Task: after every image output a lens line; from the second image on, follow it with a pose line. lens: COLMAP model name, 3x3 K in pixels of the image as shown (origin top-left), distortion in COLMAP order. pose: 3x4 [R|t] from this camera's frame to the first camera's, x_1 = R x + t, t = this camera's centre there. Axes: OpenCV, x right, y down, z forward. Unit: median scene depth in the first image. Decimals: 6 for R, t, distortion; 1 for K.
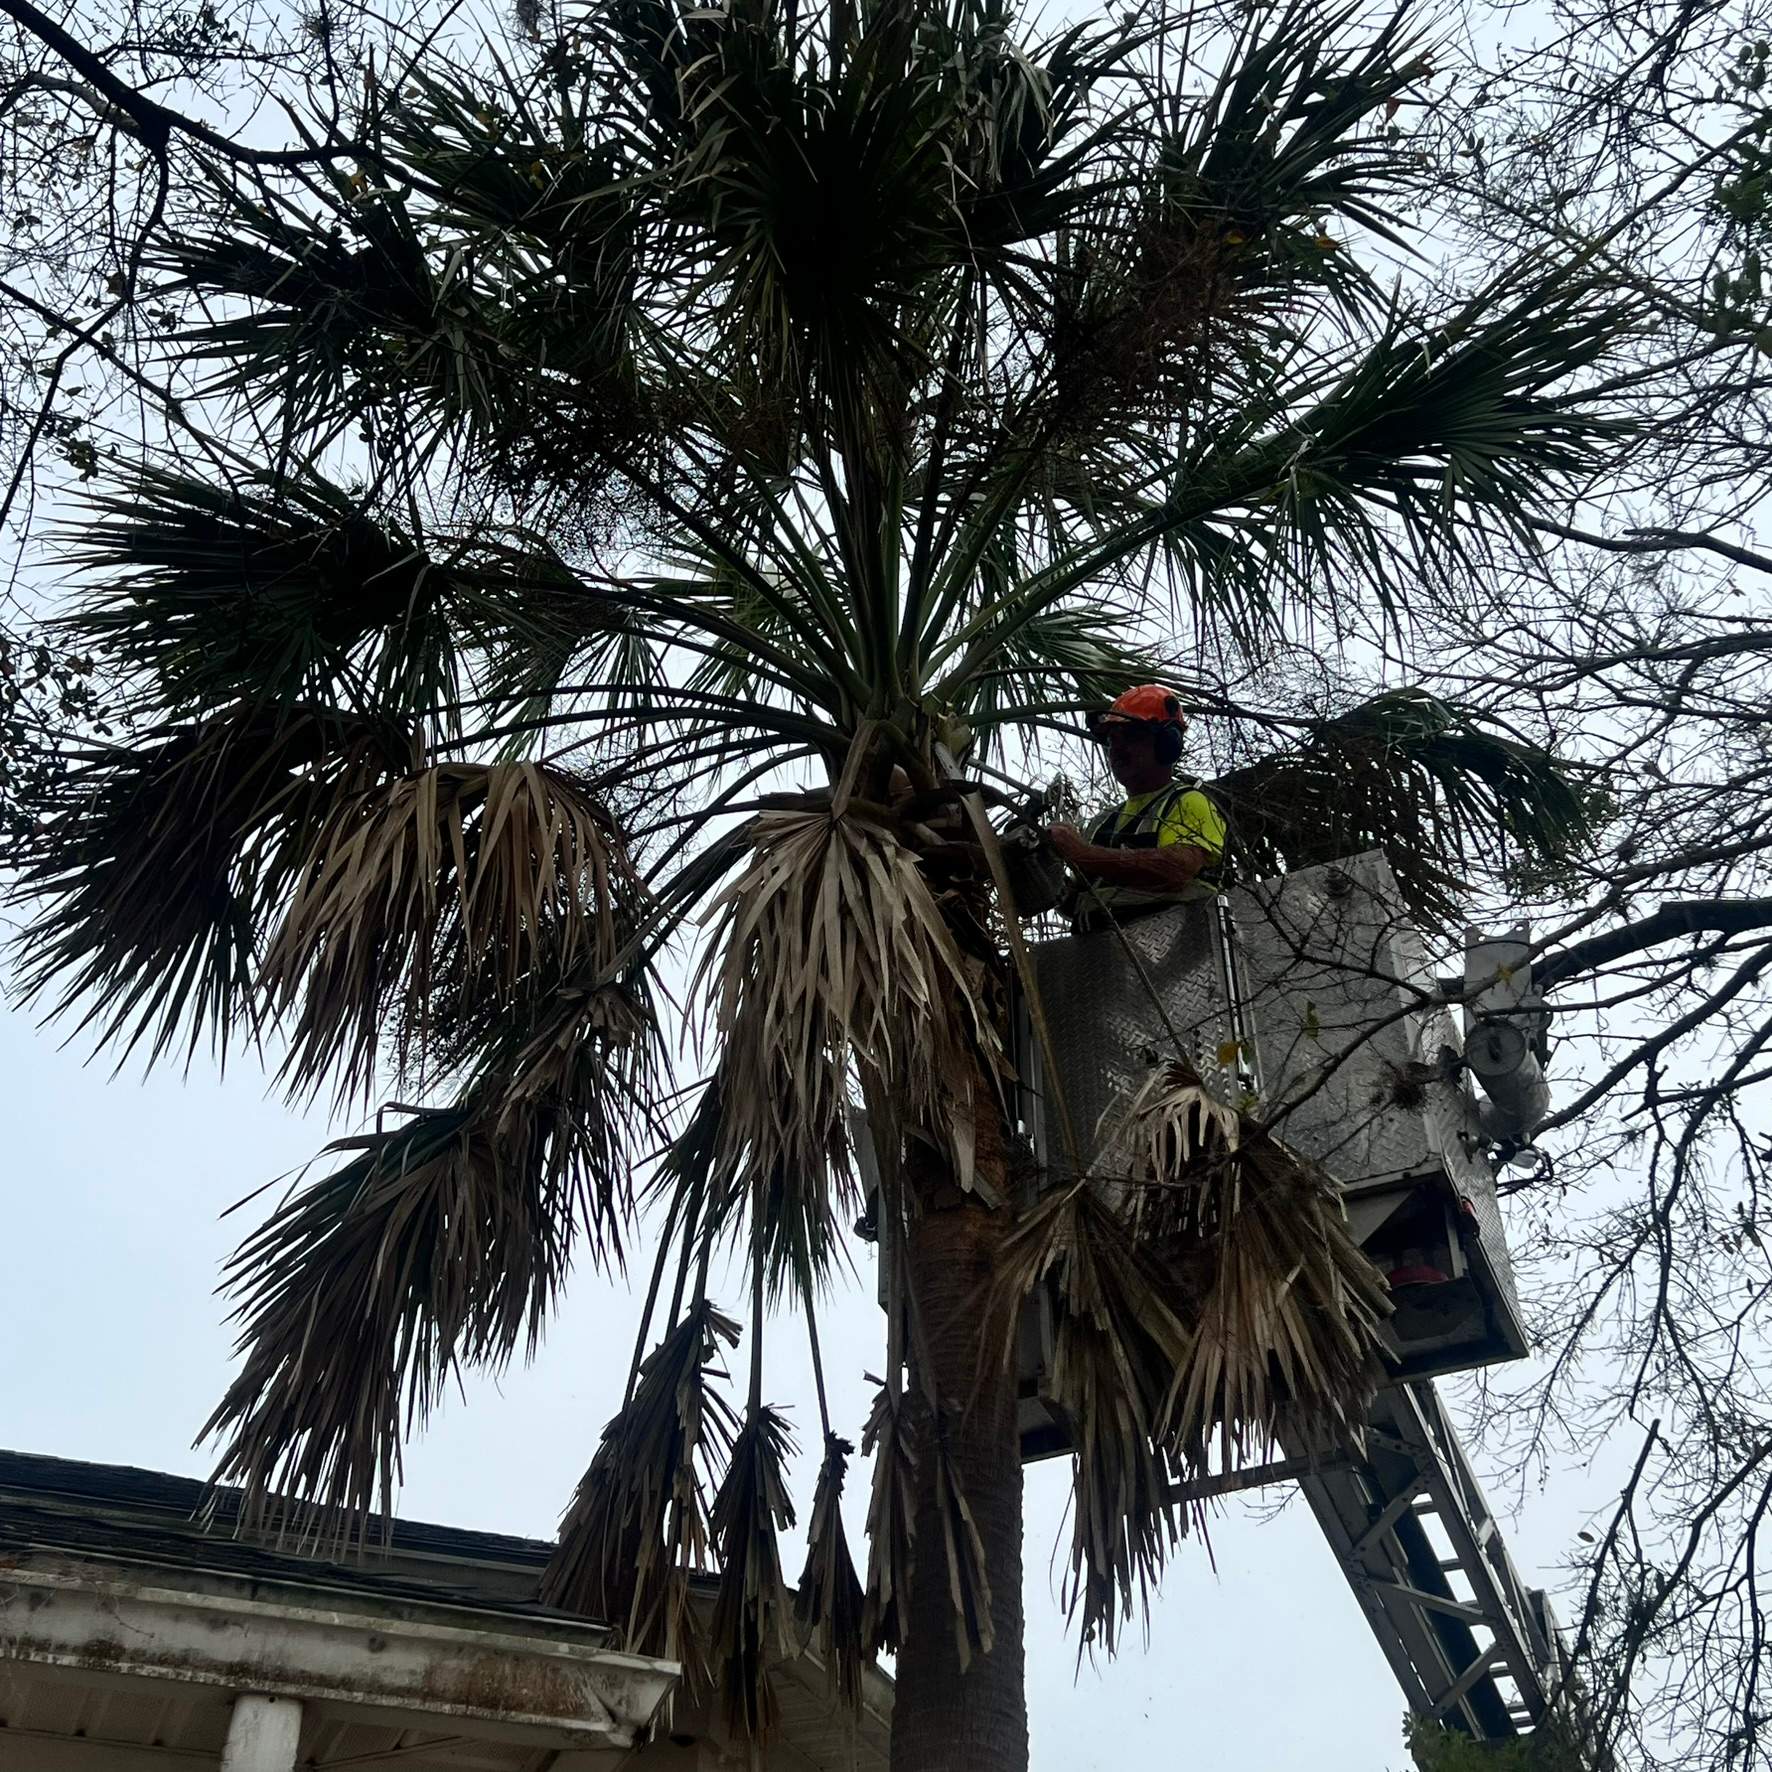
lens RADIAL K [[2463.2, 0, 934.0], [0, 2463.2, 882.2], [0, 0, 1]] dist [0.131095, -0.359106]
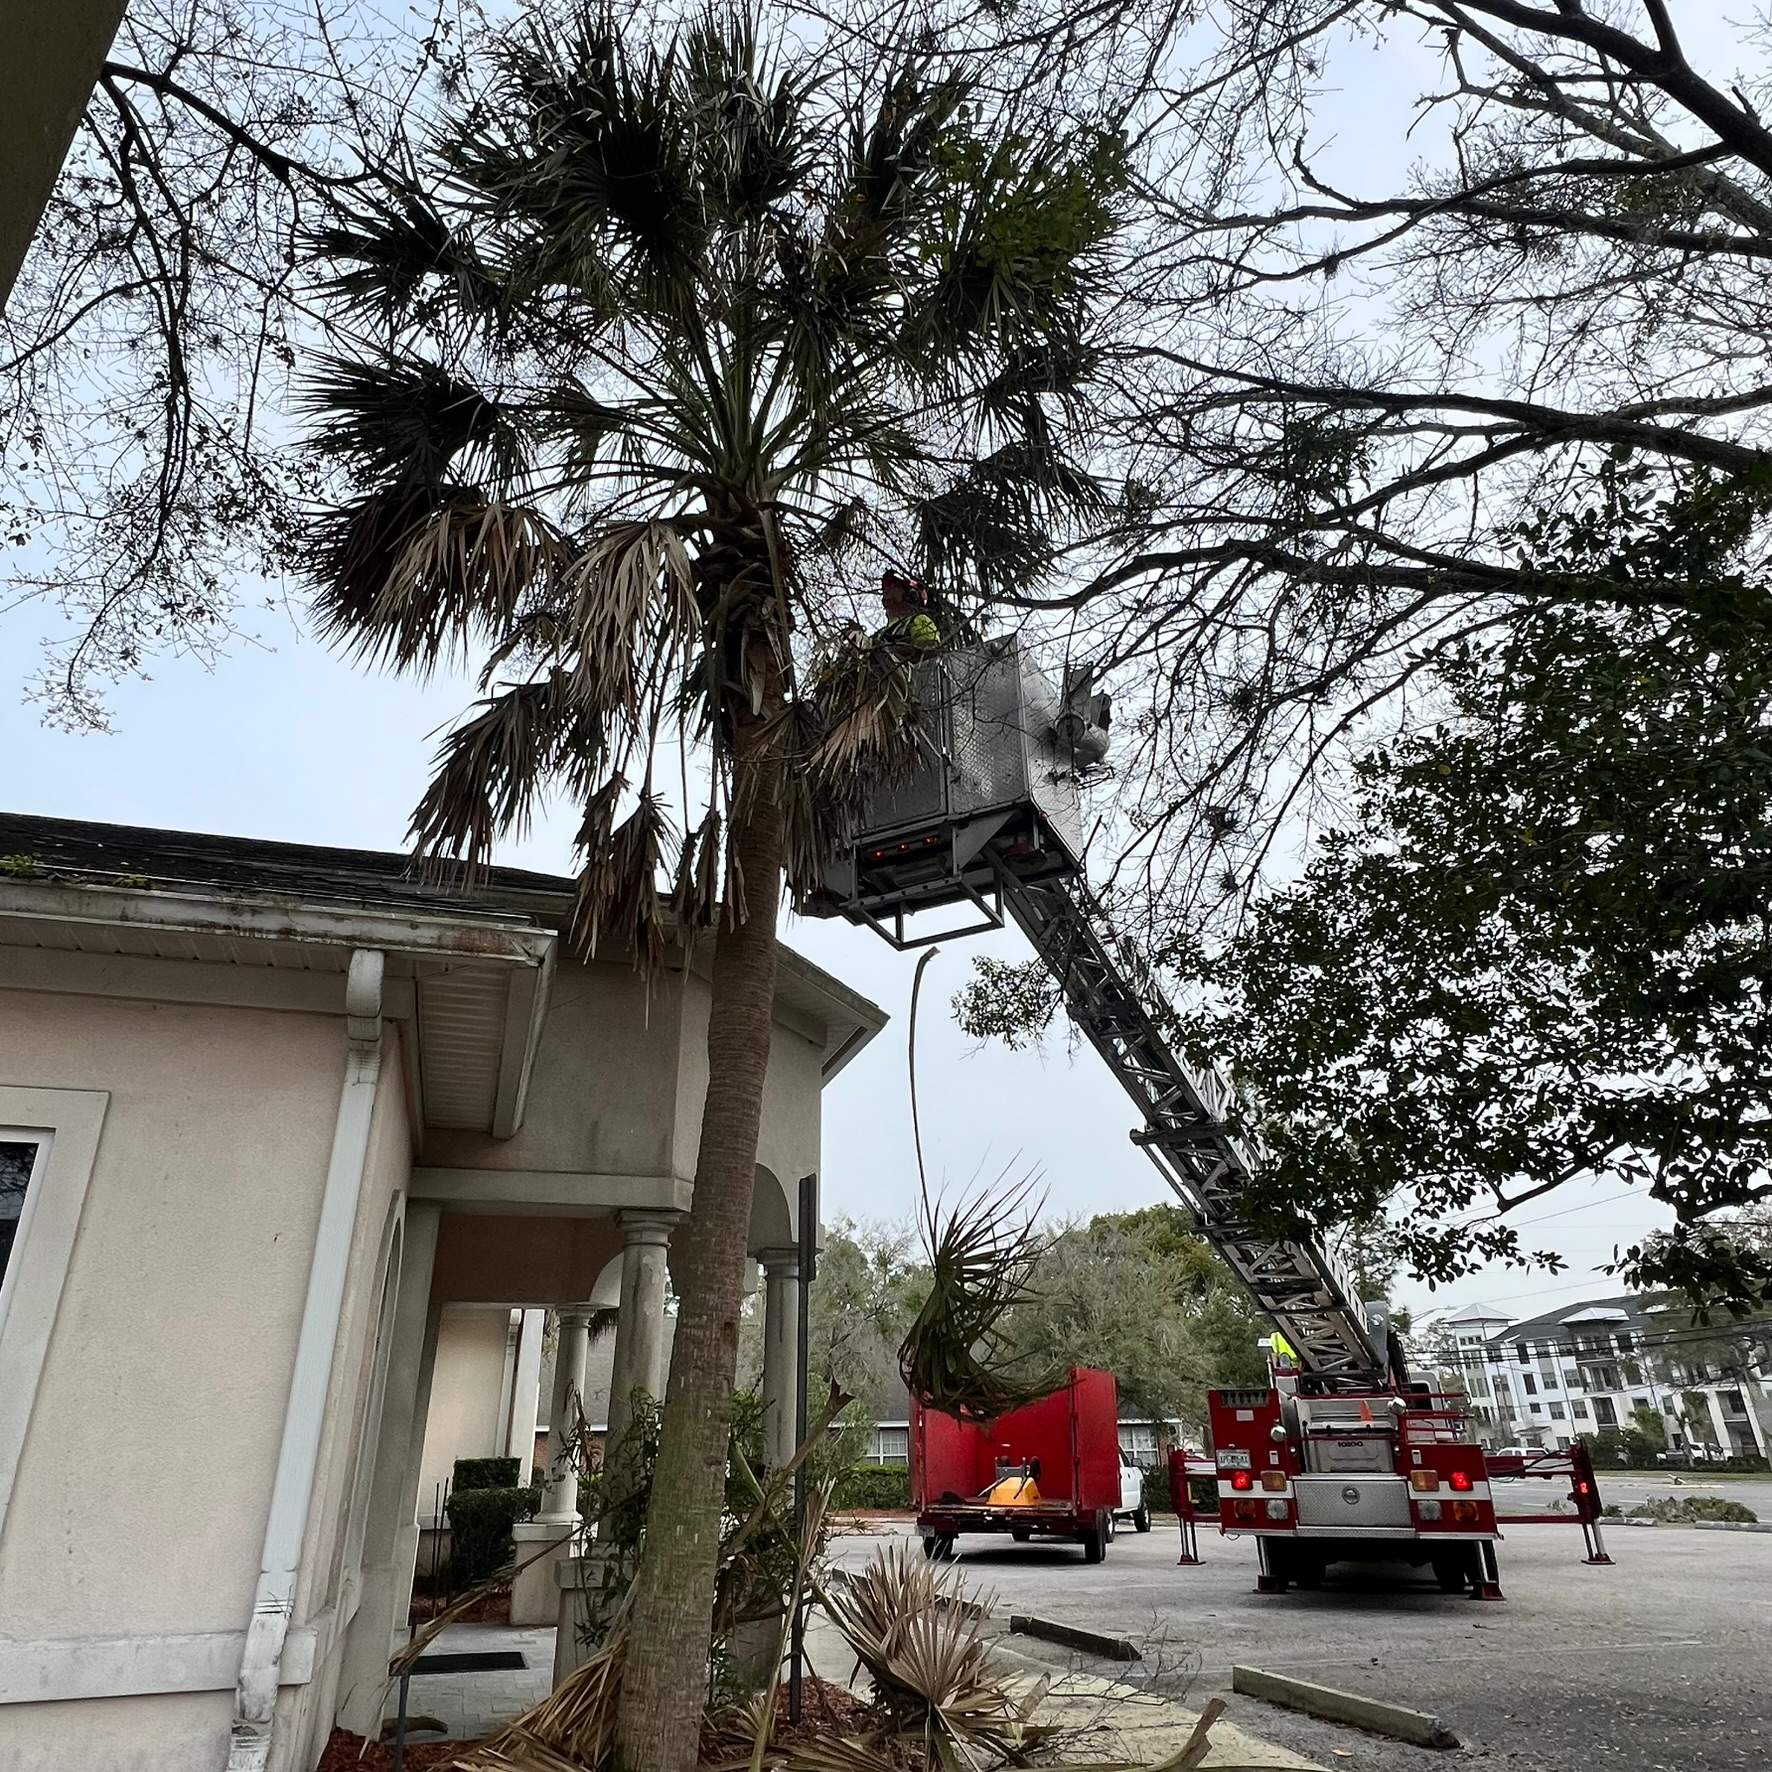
lens RADIAL K [[1258.5, 0, 886.0], [0, 1258.5, 886.0], [0, 0, 1]] dist [-0.001981, 0.003678]
pose [[0.997372, -0.031393, -0.065290, 0.171446], [0.047169, 0.965434, 0.256344, 0.001034], [0.054986, -0.258750, 0.964378, -0.035248]]
